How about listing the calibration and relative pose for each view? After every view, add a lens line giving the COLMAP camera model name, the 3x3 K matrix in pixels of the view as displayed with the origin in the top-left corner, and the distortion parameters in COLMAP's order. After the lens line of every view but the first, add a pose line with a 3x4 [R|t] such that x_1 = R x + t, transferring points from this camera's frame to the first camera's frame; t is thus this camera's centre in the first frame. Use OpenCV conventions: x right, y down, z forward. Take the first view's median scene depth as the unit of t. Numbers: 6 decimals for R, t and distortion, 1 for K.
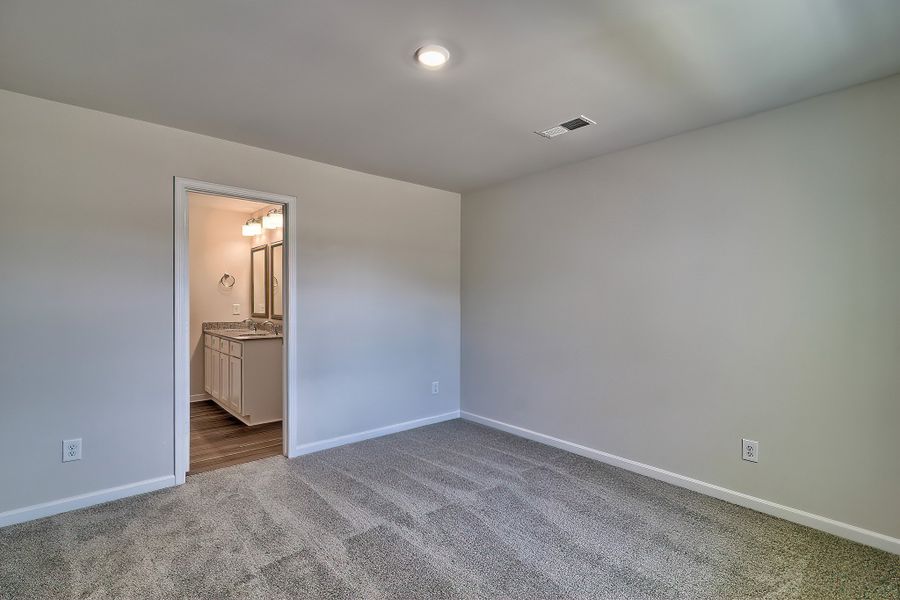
lens RADIAL K [[427.1, 0, 452.1], [0, 427.1, 301.8], [0, 0, 1]] dist [0.010742, 0.000798]
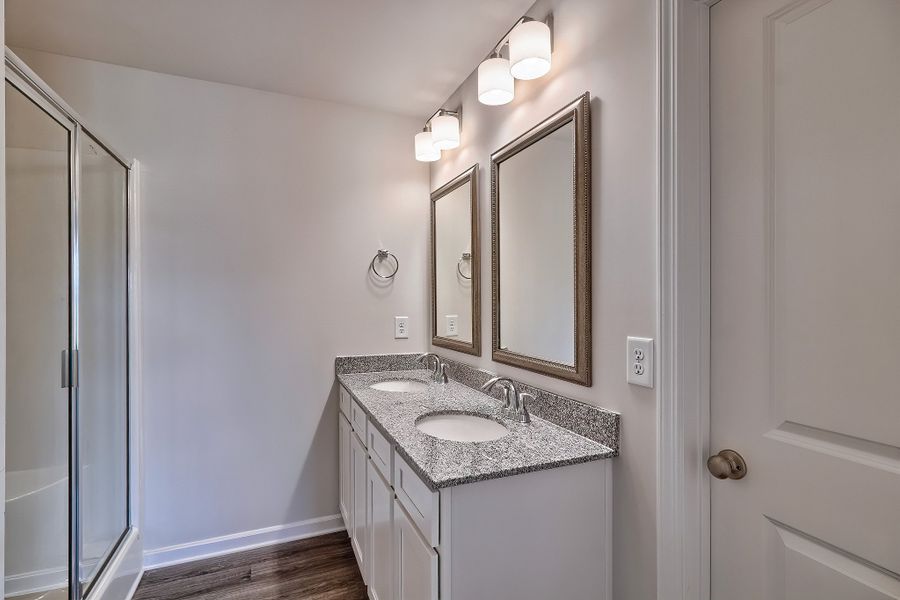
lens RADIAL K [[427.1, 0, 448.5], [0, 427.1, 301.0], [0, 0, 1]] dist [0.010742, 0.000798]
pose [[0.953484, -0.000975, -0.301441, -0.322188], [0.000133, 0.999996, -0.002816, -0.009437], [0.301442, 0.002646, 0.953481, 0.587357]]
